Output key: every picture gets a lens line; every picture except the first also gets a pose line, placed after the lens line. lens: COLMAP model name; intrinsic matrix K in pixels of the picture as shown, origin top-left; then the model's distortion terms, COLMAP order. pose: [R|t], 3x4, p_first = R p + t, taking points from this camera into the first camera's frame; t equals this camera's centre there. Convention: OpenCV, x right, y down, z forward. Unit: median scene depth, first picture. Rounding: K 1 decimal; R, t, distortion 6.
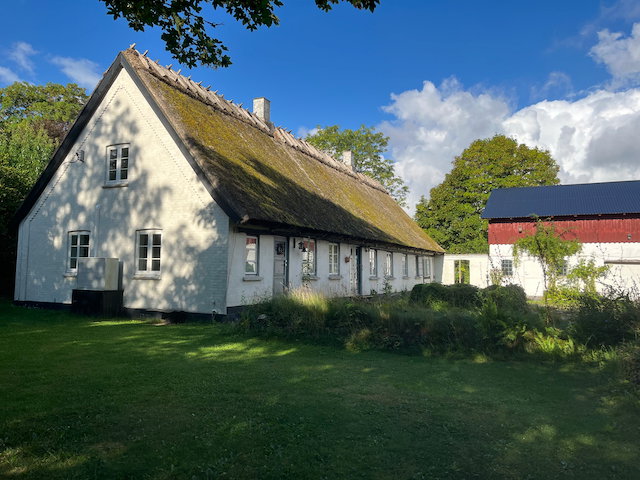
lens RADIAL K [[477.4, 0, 319.4], [0, 477.4, 236.0], [0, 0, 1]] dist [-0.000093, -0.006976]
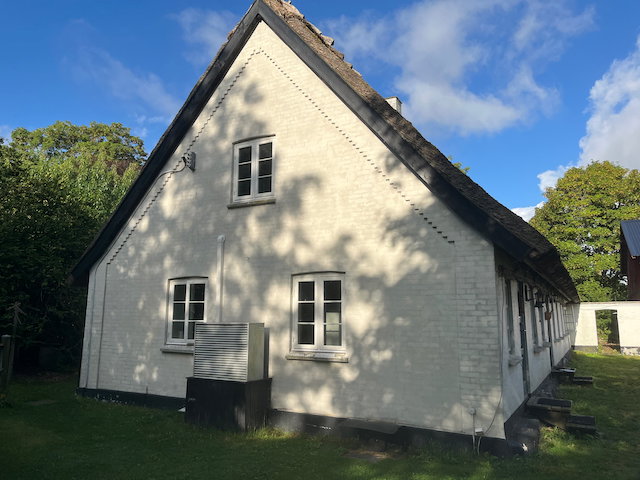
lens RADIAL K [[483.6, 0, 320.0], [0, 483.6, 240.0], [0, 0, 1]] dist [0.004738, 0.001755]
pose [[0.998583, -0.021295, -0.048772, -0.287265], [0.016847, 0.995811, -0.089871, 0.000484], [0.050482, 0.088922, 0.994758, 0.356769]]
